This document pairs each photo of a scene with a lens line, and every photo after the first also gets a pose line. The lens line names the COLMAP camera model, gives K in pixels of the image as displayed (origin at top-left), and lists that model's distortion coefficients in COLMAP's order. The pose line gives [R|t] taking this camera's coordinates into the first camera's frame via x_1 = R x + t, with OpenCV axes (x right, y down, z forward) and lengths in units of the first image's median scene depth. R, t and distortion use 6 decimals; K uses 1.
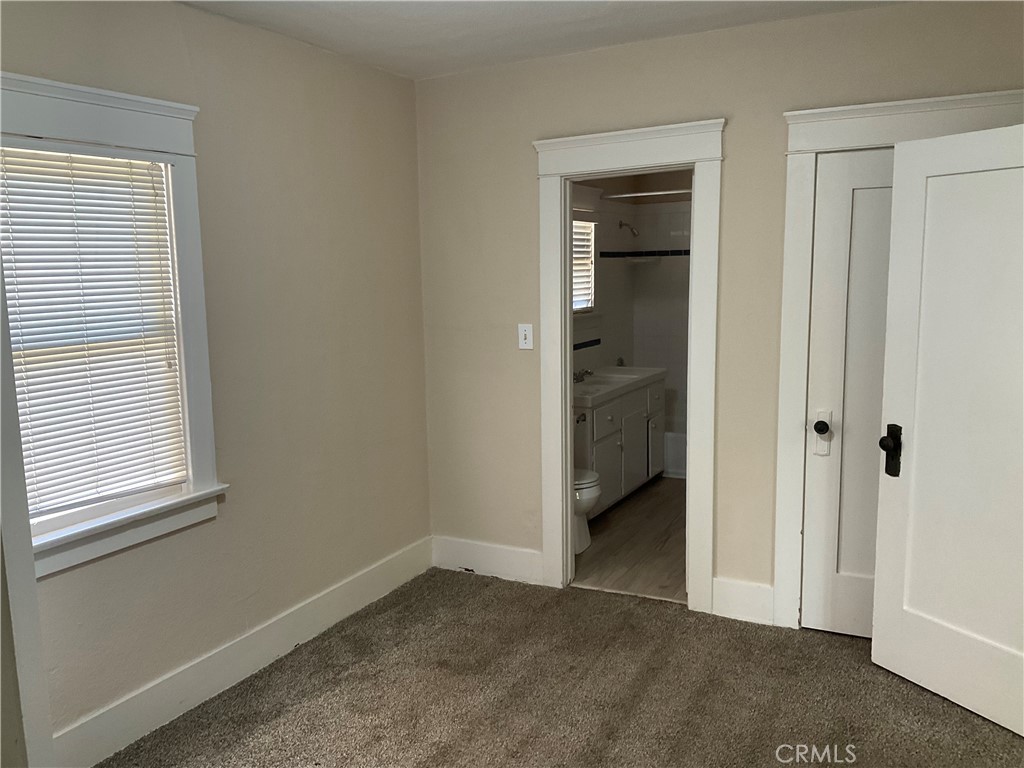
lens RADIAL K [[829.3, 0, 520.4], [0, 829.3, 379.9], [0, 0, 1]] dist [0.078893, -0.148144]
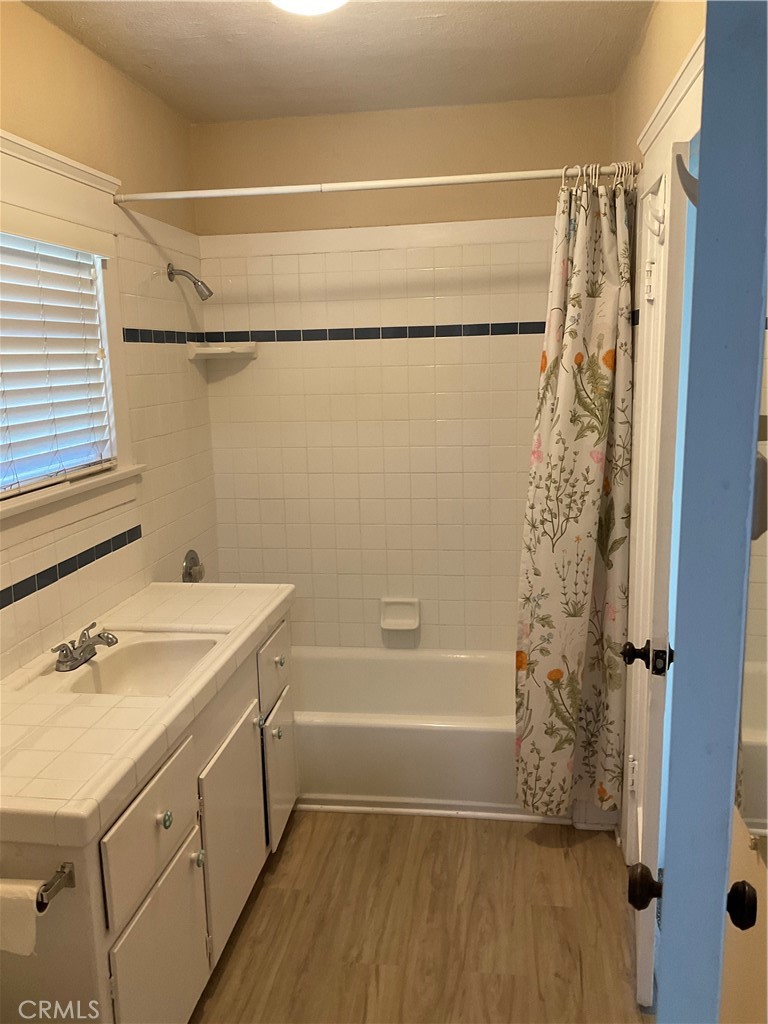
lens RADIAL K [[829.3, 0, 383.9], [0, 829.3, 509.4], [0, 0, 1]] dist [0.078893, -0.148144]
pose [[0.943110, -0.070086, 0.325010, 0.076293], [0.058880, 0.997286, 0.044202, -0.072358], [-0.327226, -0.022551, 0.944677, 0.549288]]
